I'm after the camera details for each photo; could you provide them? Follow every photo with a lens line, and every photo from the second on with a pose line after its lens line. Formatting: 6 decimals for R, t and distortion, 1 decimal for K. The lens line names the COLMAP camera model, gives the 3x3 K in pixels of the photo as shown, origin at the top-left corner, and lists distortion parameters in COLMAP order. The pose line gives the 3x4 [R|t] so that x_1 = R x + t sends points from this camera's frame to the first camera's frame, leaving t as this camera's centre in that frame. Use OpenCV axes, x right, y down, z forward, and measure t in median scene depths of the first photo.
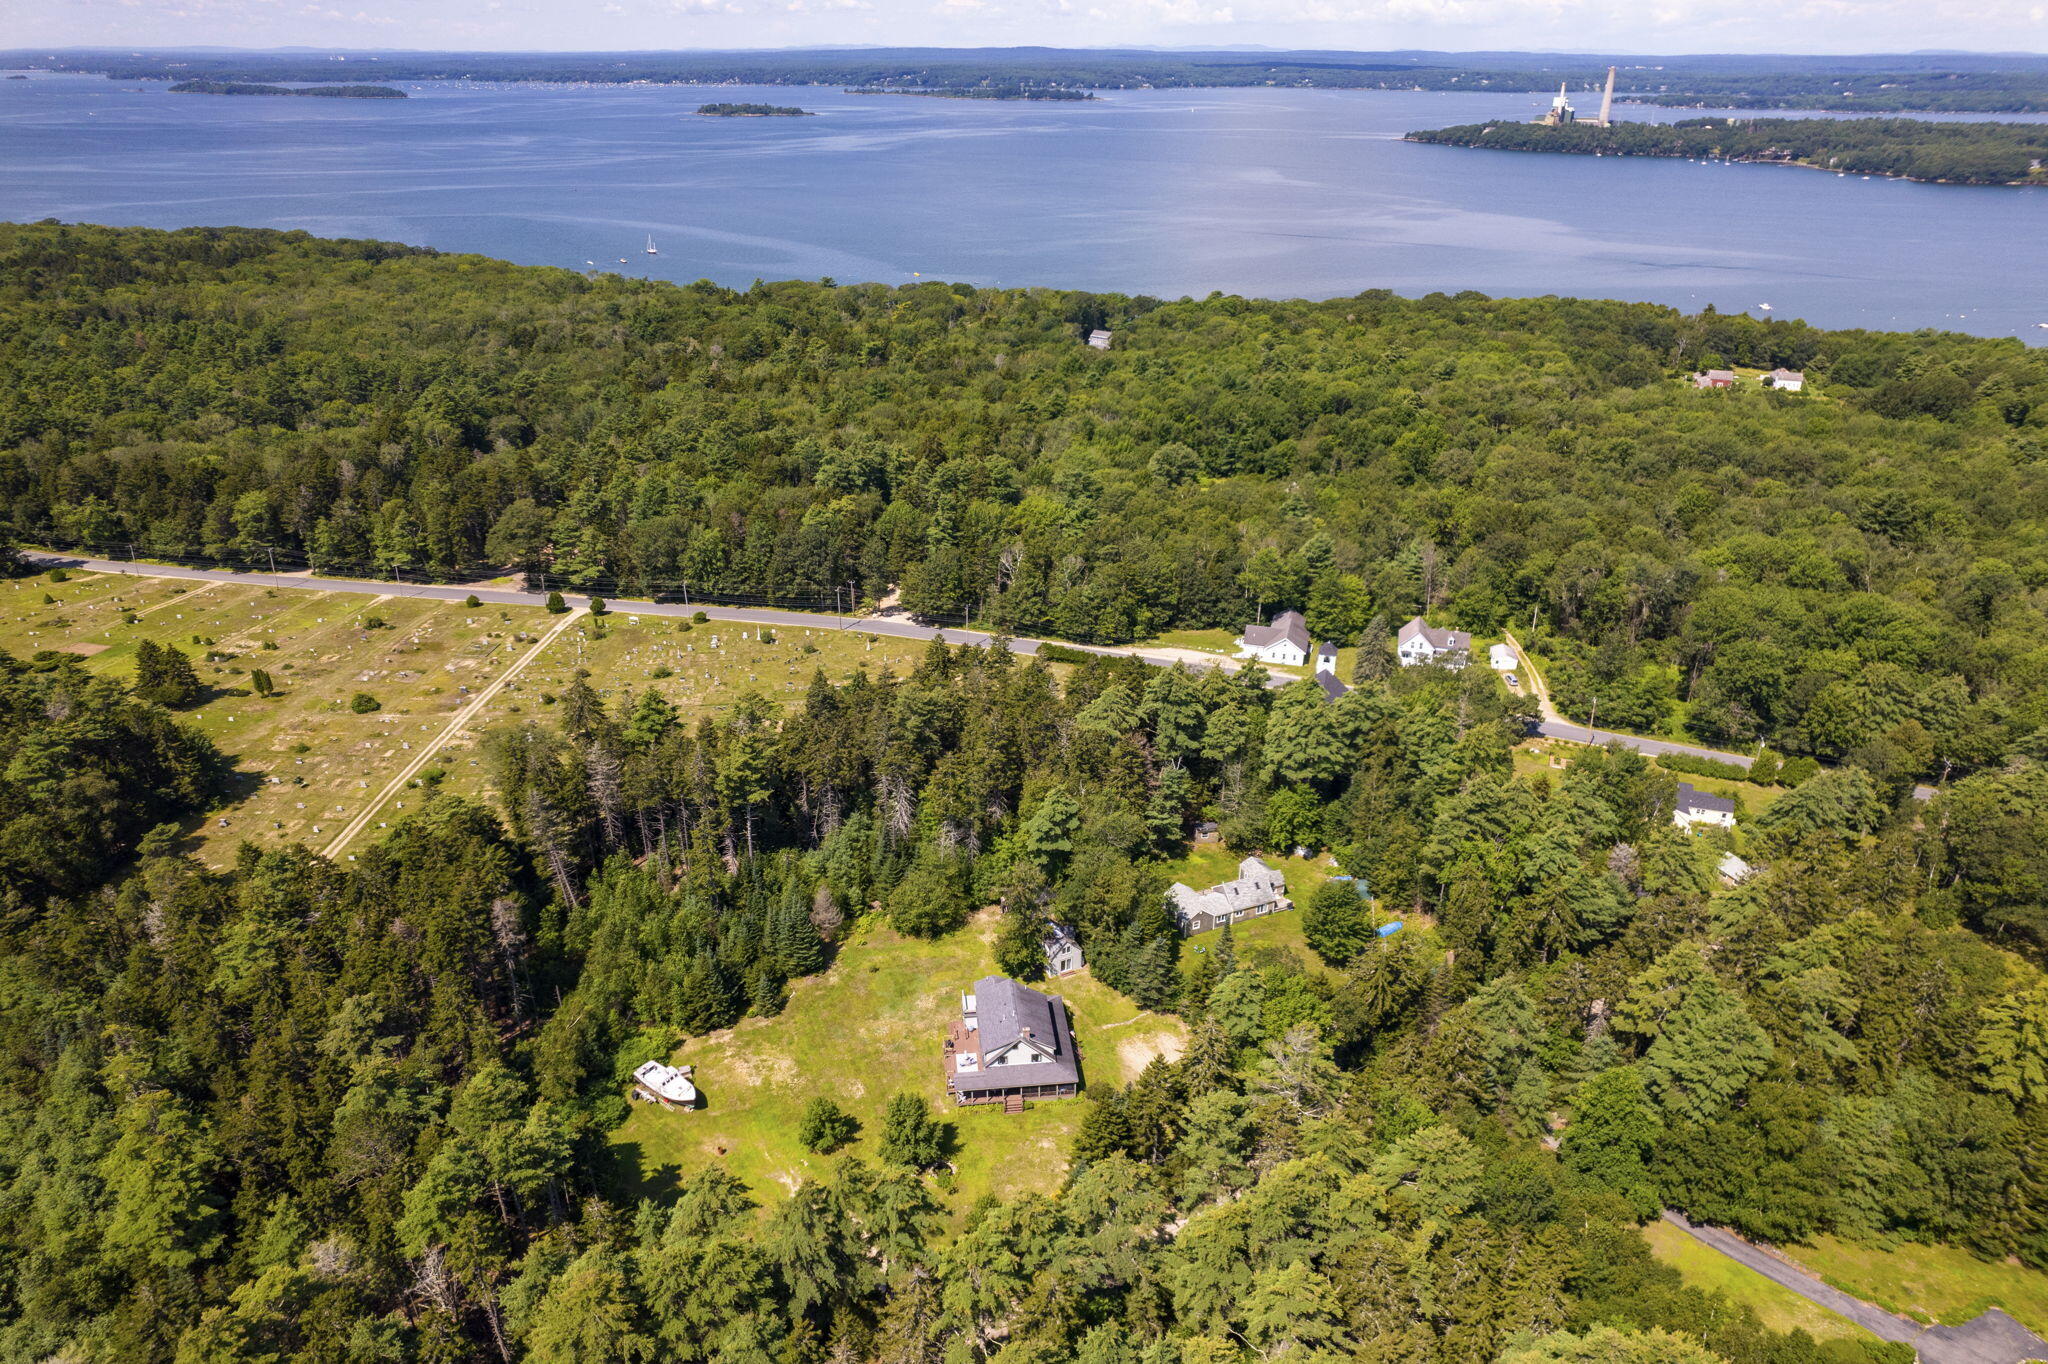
lens RADIAL K [[1285.4, 0, 1021.5], [0, 1285.4, 683.1], [0, 0, 1]] dist [-0.045412, 0.001297]
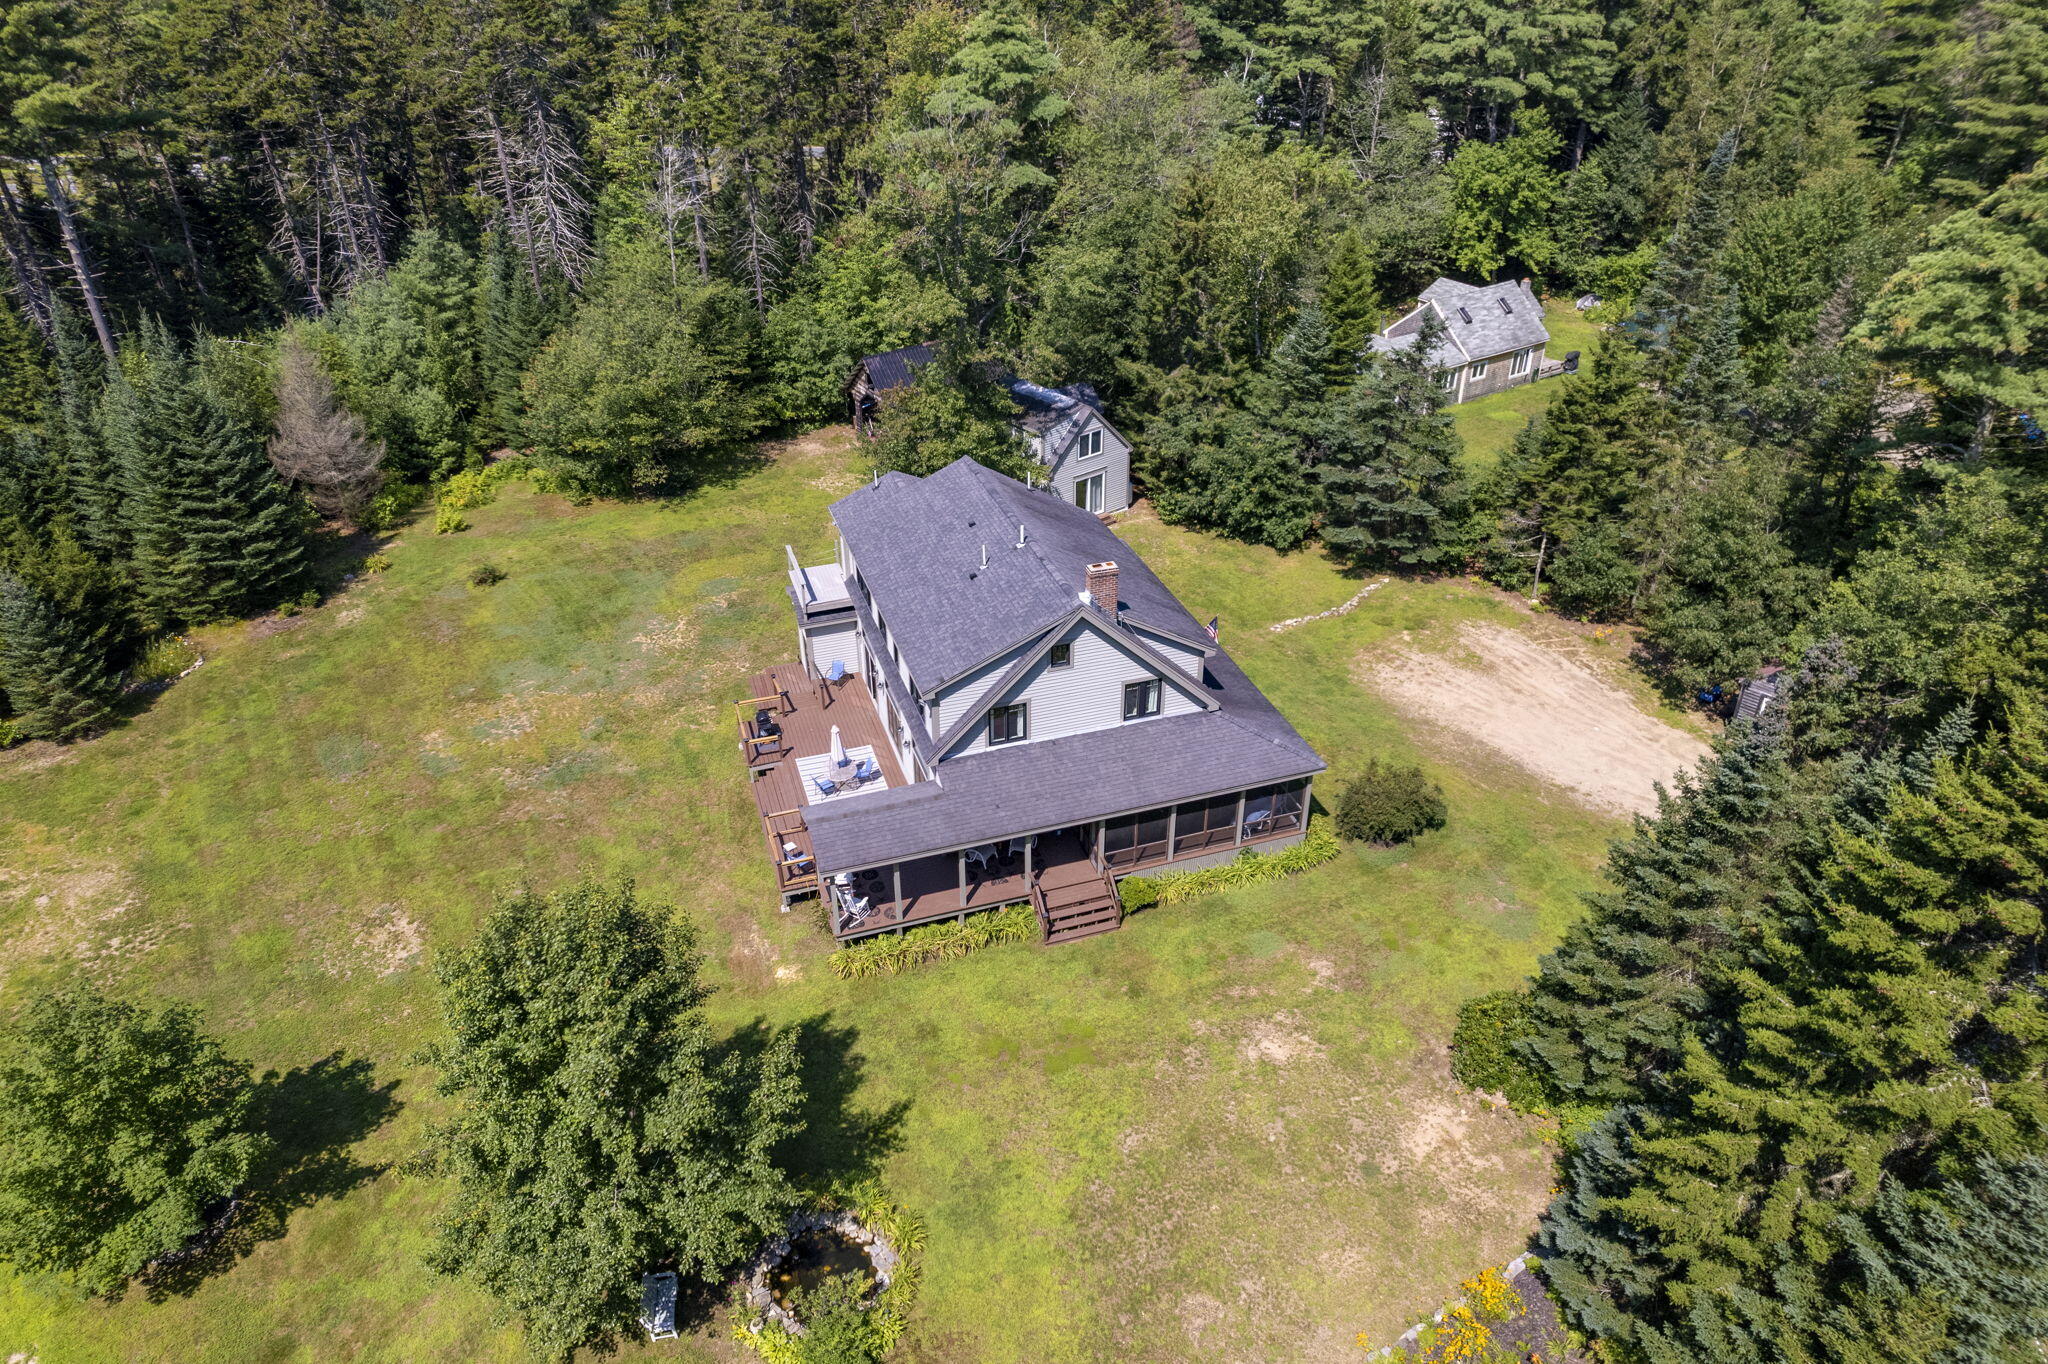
lens RADIAL K [[1285.4, 0, 1026.9], [0, 1285.4, 683.3], [0, 0, 1]] dist [-0.045412, 0.001297]
pose [[0.976950, -0.113697, 0.180668, -0.052827], [0.094743, 0.989371, 0.110312, 0.262125], [-0.191290, -0.090652, 0.977338, 0.771775]]
